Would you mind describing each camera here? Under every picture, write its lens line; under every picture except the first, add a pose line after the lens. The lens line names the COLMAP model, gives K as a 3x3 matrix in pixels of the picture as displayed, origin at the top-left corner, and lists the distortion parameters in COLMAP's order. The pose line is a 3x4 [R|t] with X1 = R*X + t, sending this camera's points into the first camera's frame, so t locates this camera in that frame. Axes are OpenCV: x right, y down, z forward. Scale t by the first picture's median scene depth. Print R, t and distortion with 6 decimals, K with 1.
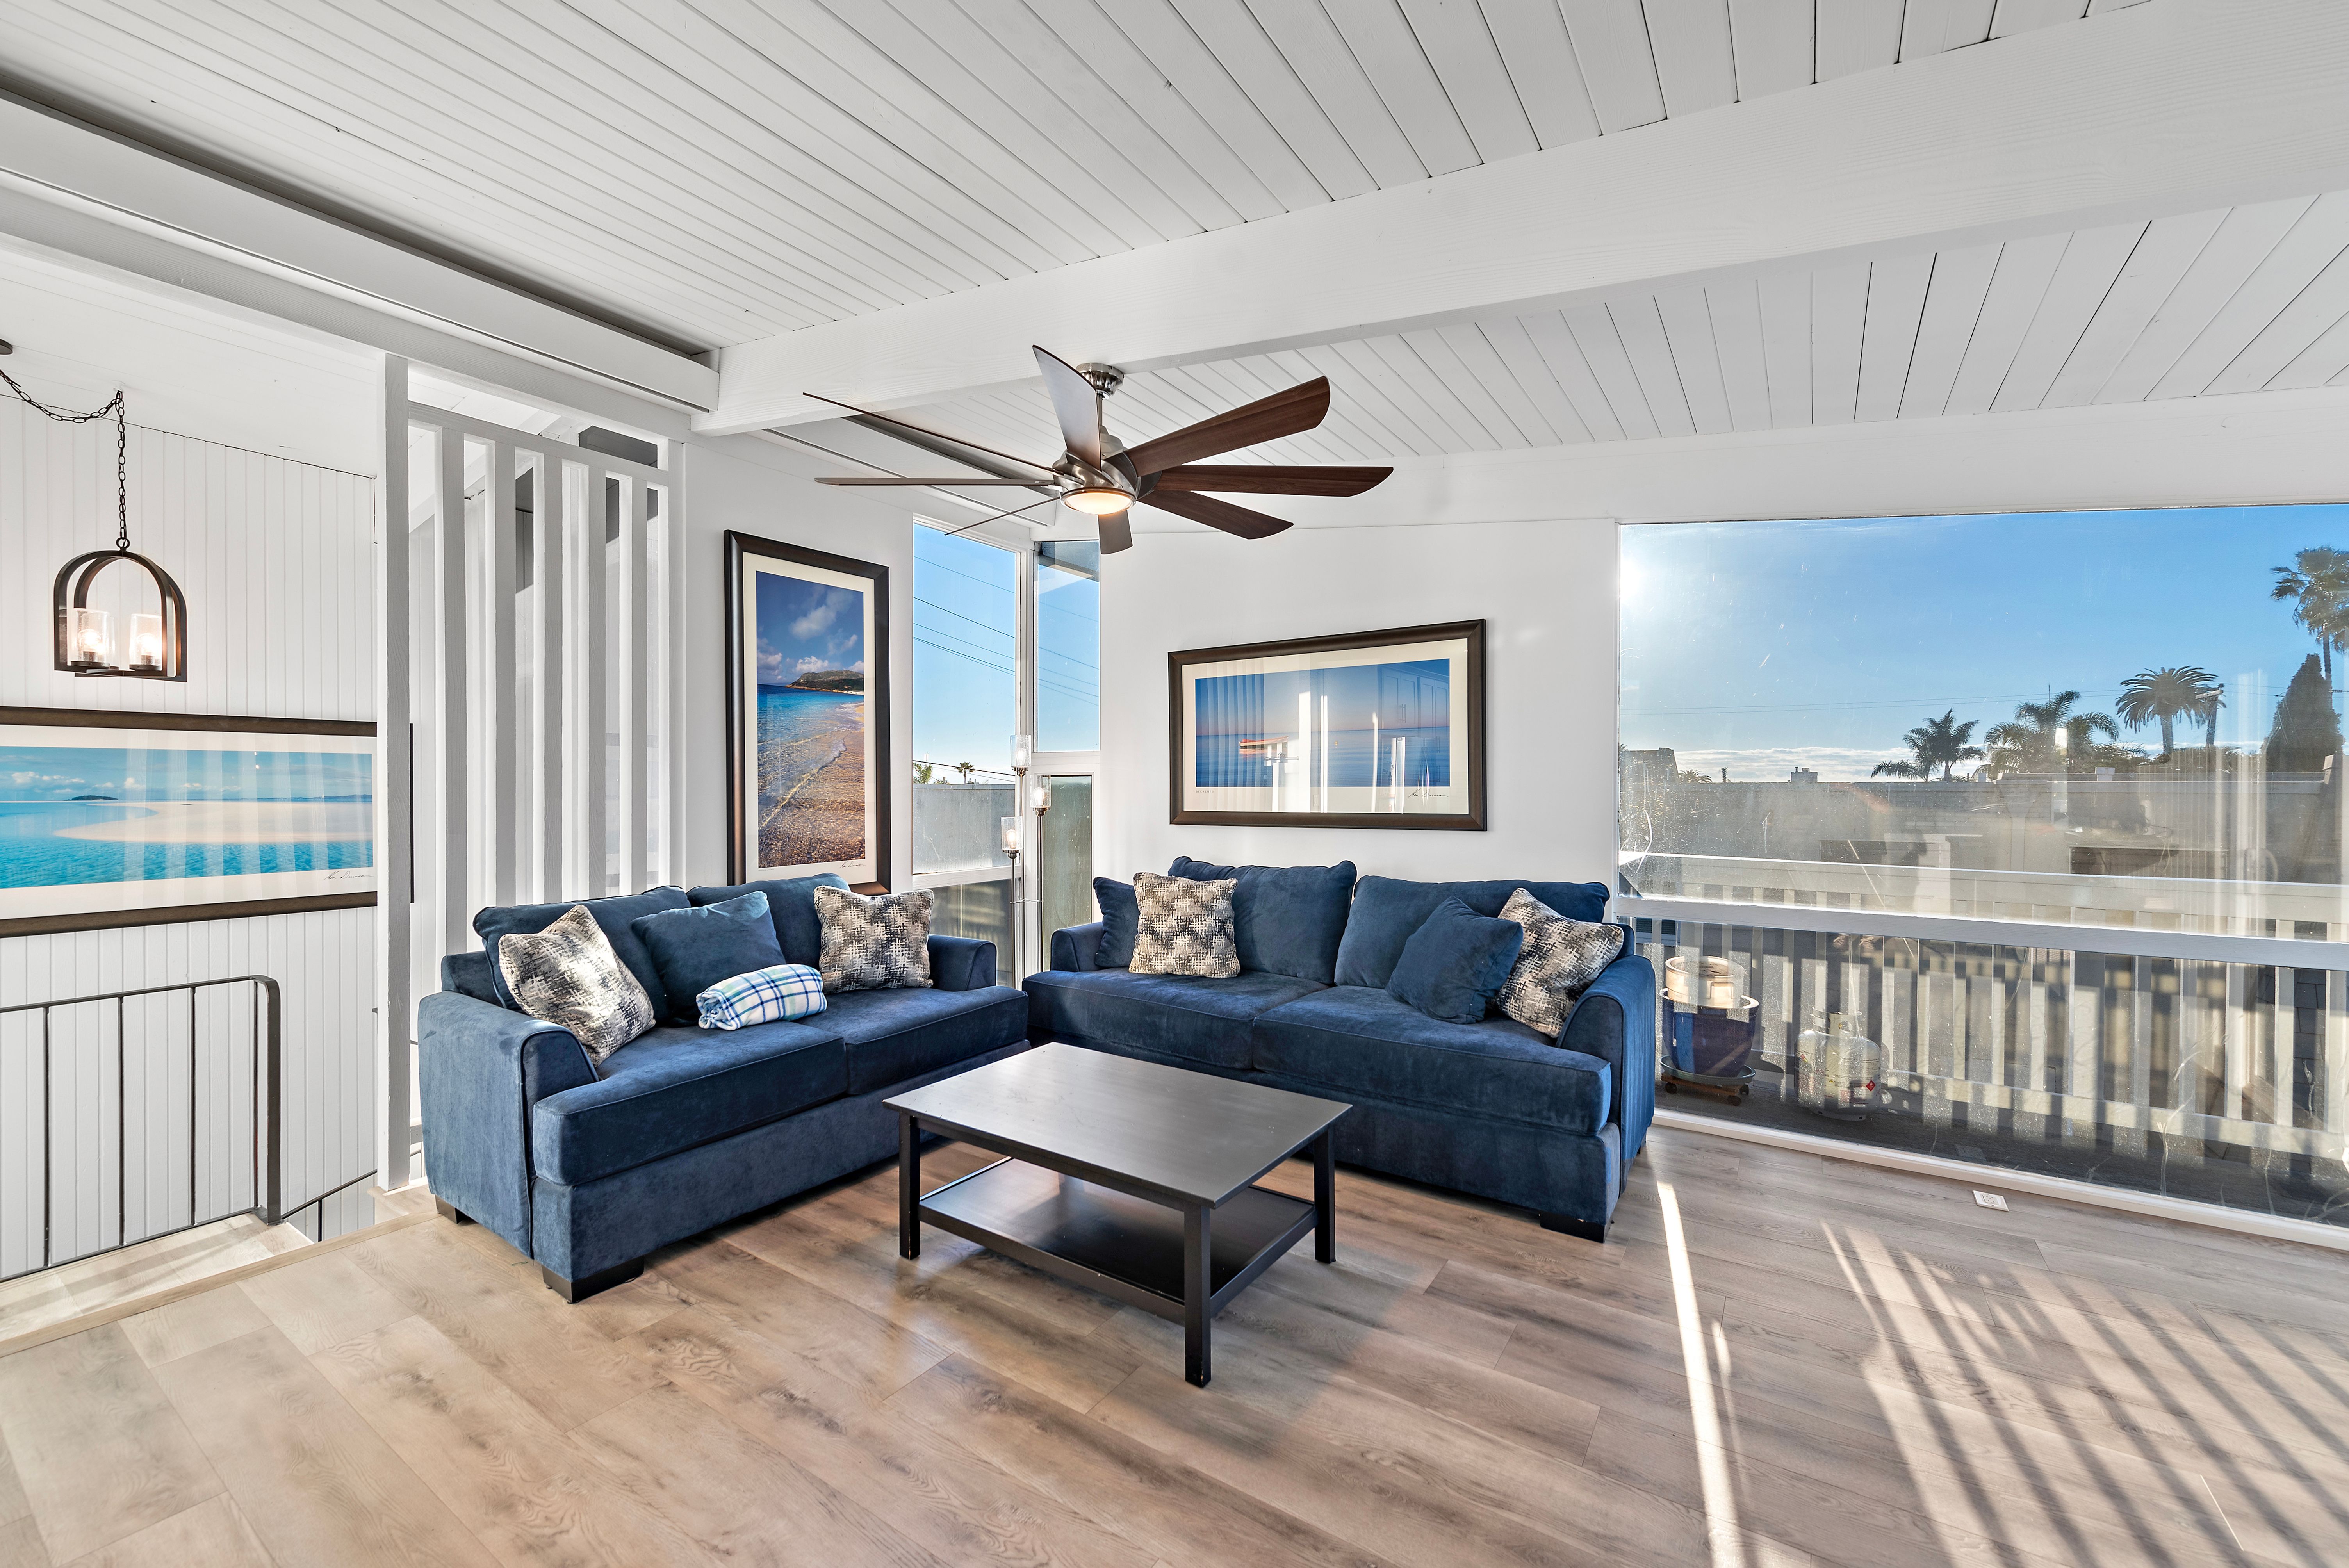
lens RADIAL K [[927.0, 0, 1173.1], [0, 927.0, 799.1], [0, 0, 1]] dist [0.013913, -0.002988]
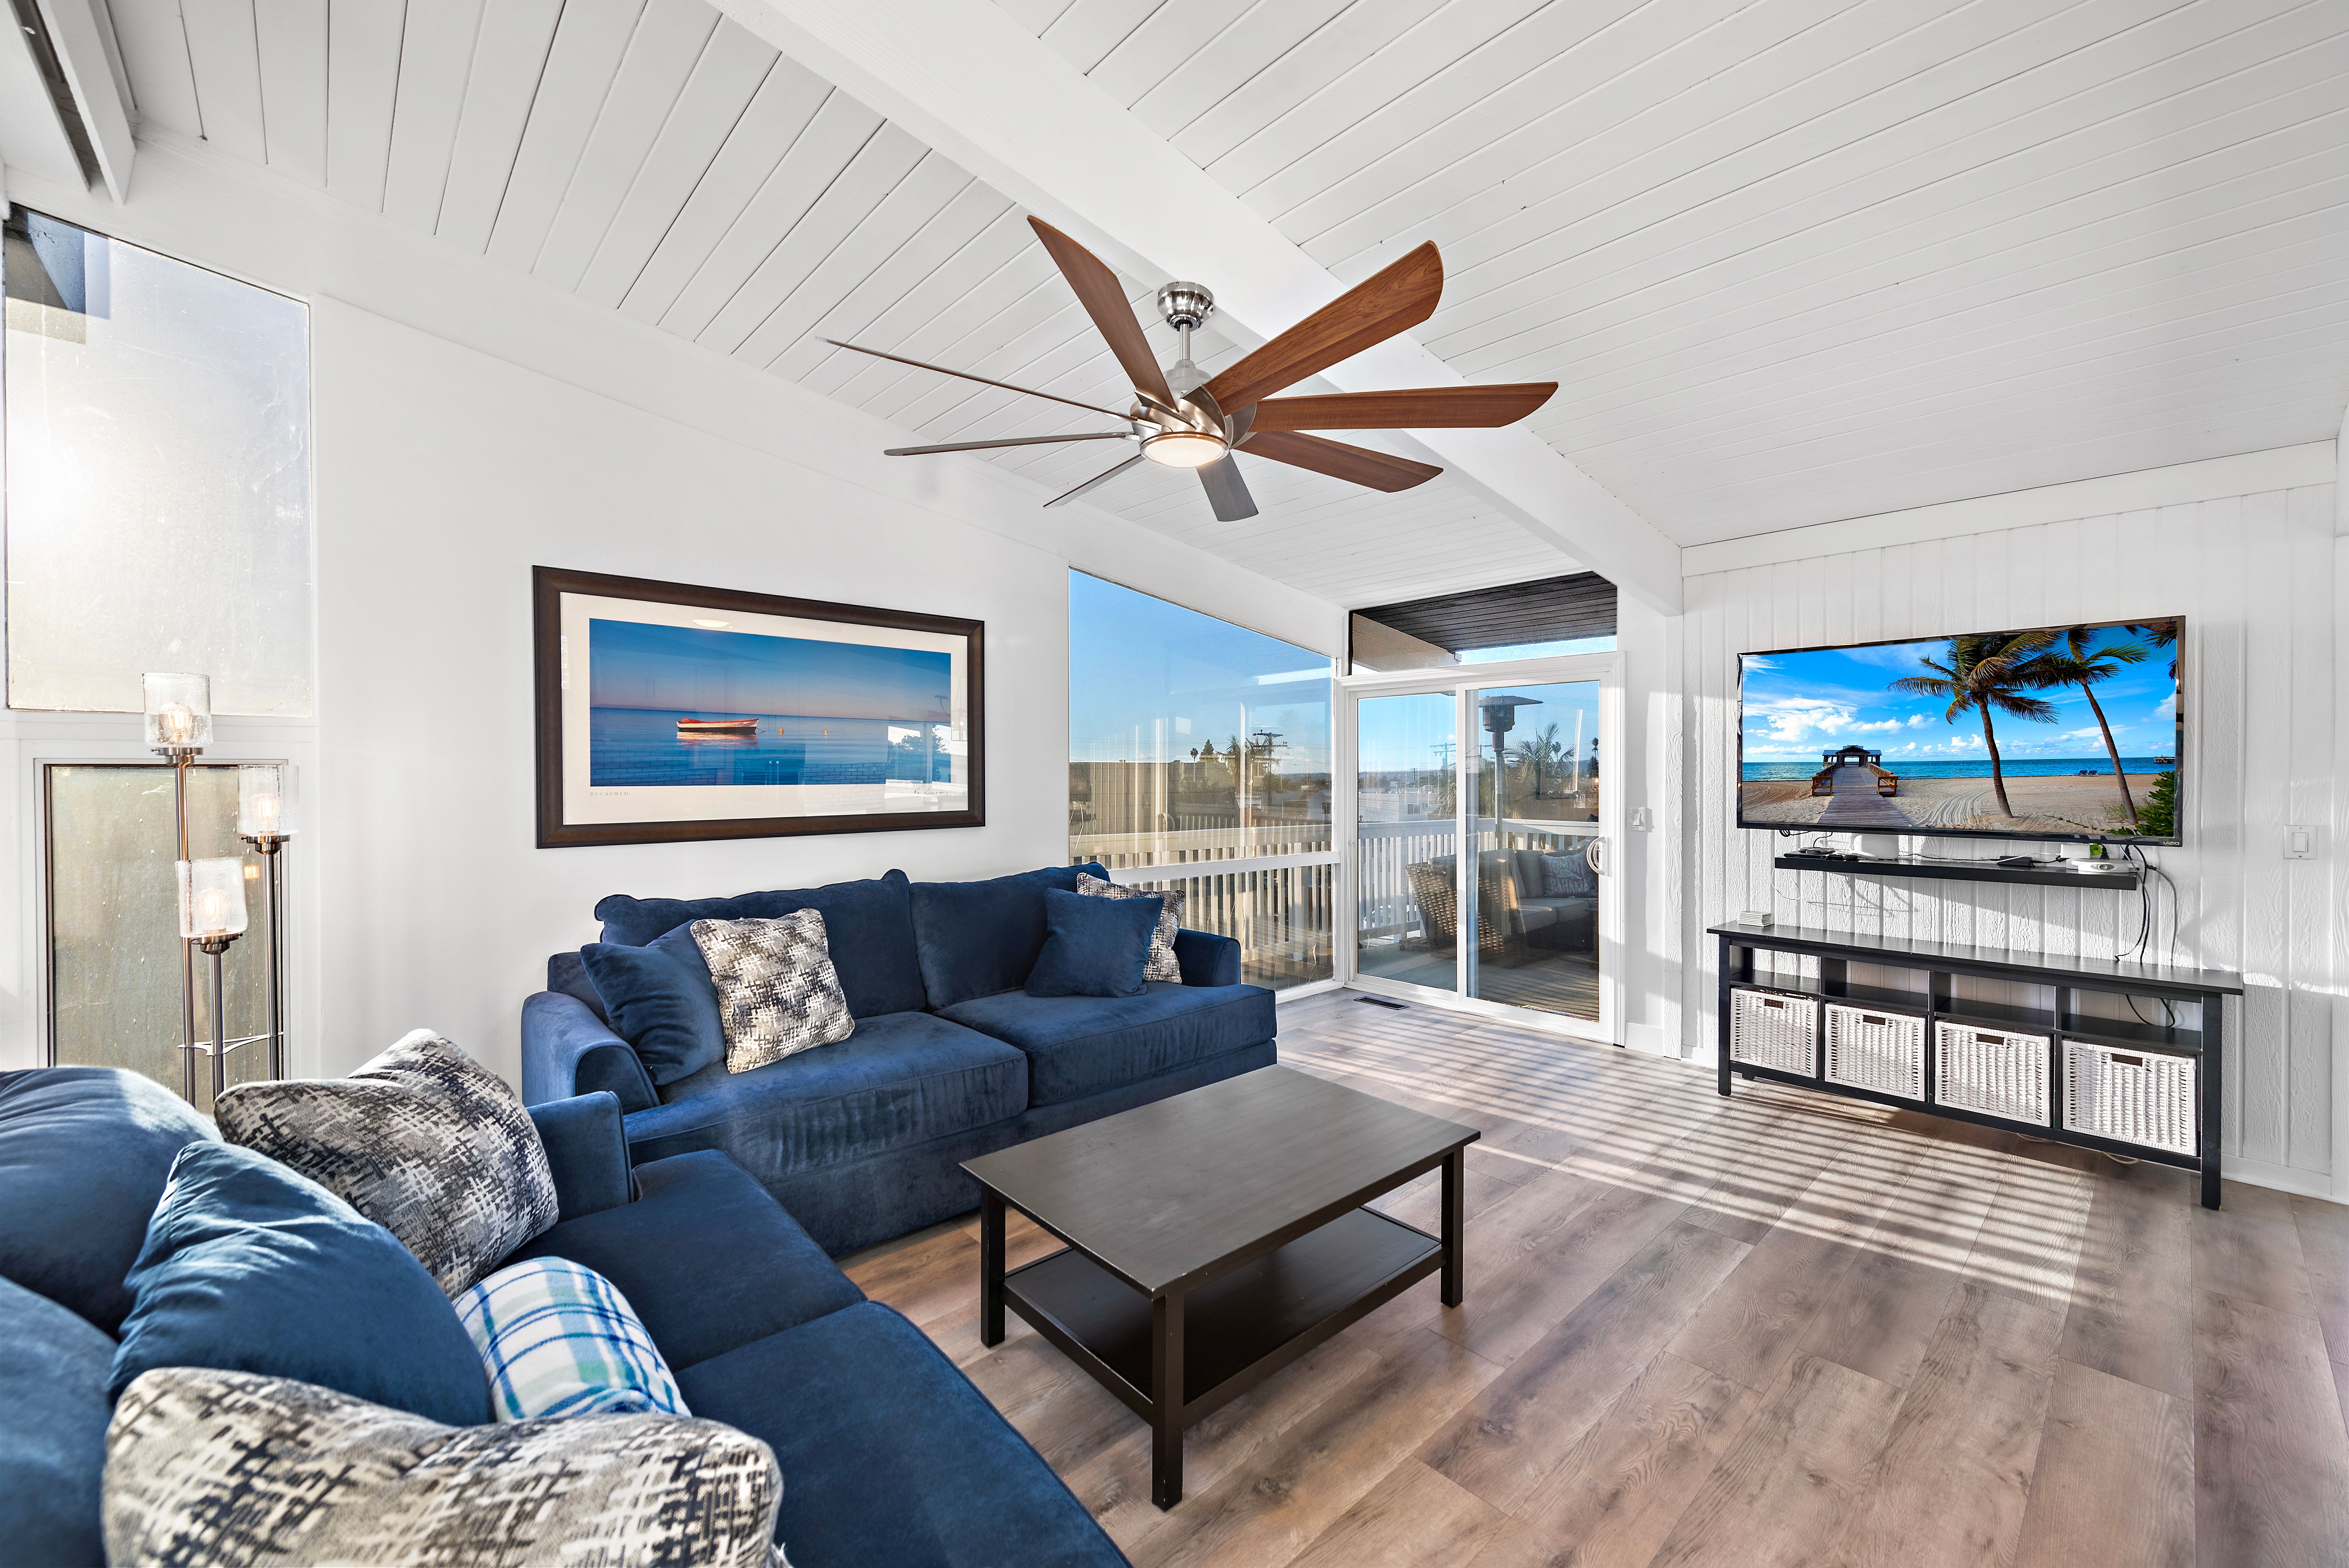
lens RADIAL K [[927.0, 0, 1171.5], [0, 927.0, 781.6], [0, 0, 1]] dist [0.013913, -0.002988]
pose [[0.233950, -0.007449, 0.972220, -0.641960], [0.016576, 0.999856, 0.003672, -0.015852], [-0.972107, 0.015256, 0.234040, 0.581042]]
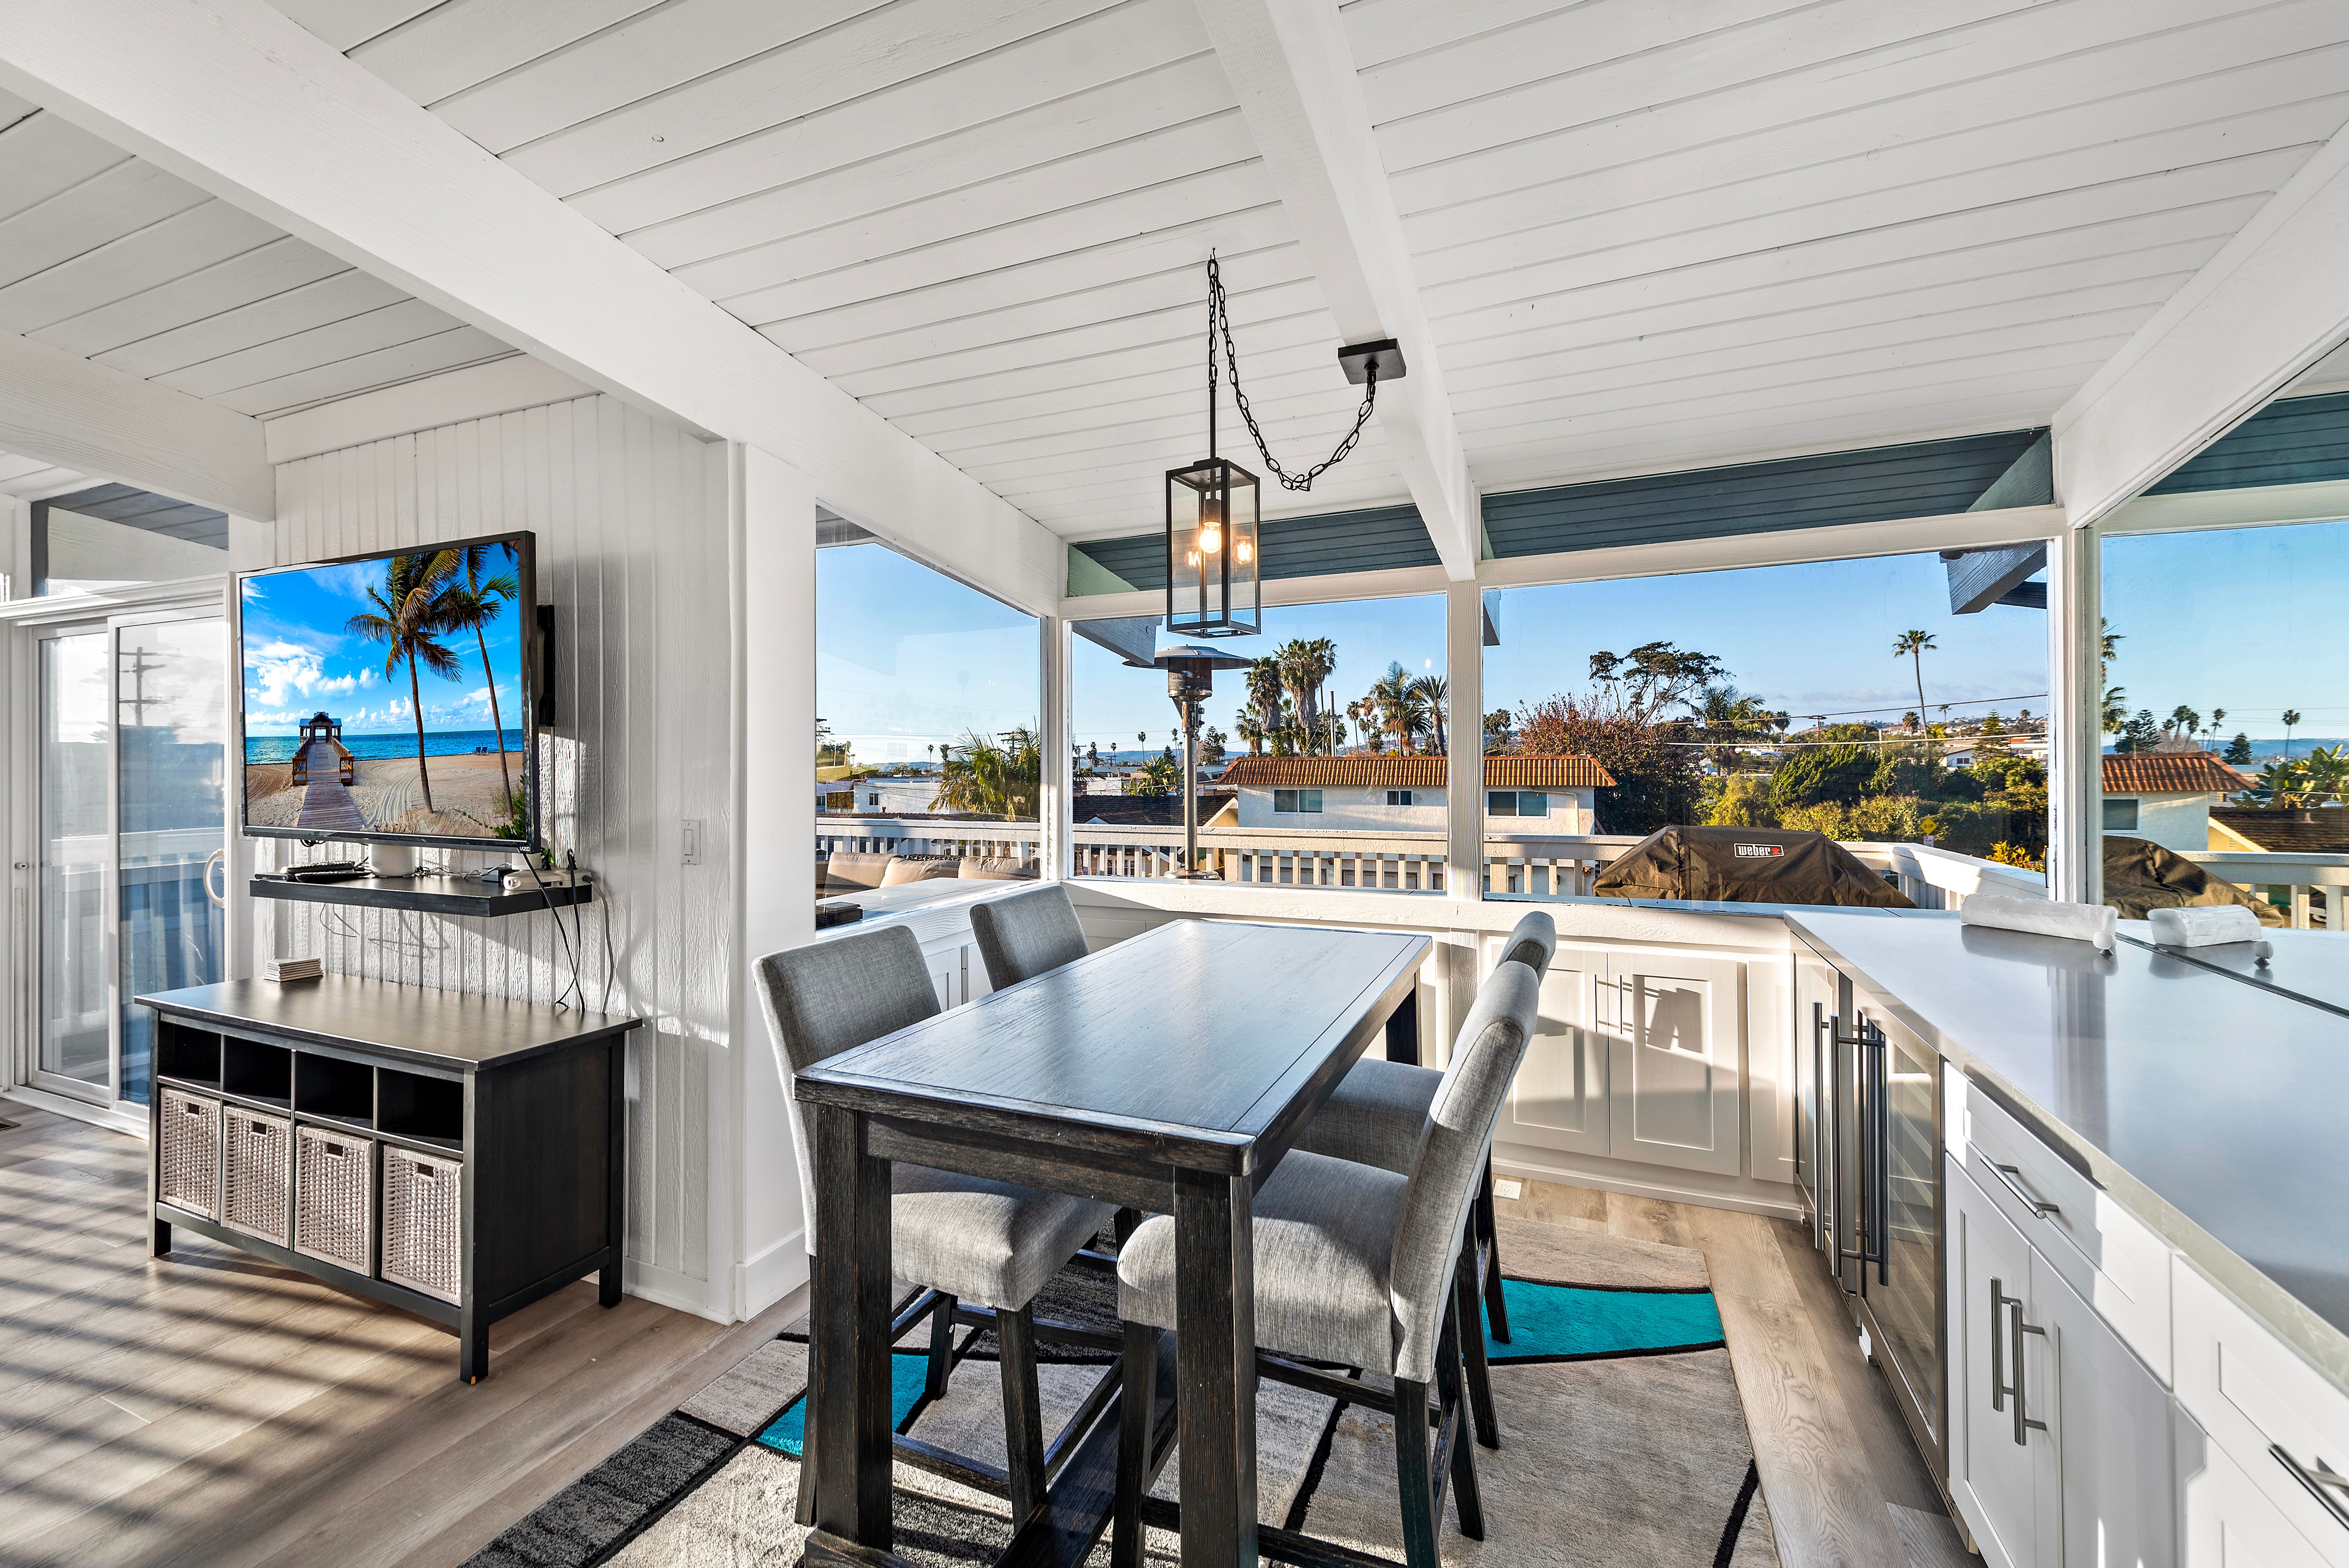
lens RADIAL K [[927.0, 0, 1180.3], [0, 927.0, 743.2], [0, 0, 1]] dist [0.013913, -0.002988]
pose [[-0.194277, 0.020378, 0.980735, -0.291239], [0.016408, 0.999712, -0.017522, 0.006340], [-0.980809, 0.012688, -0.194555, -0.379551]]
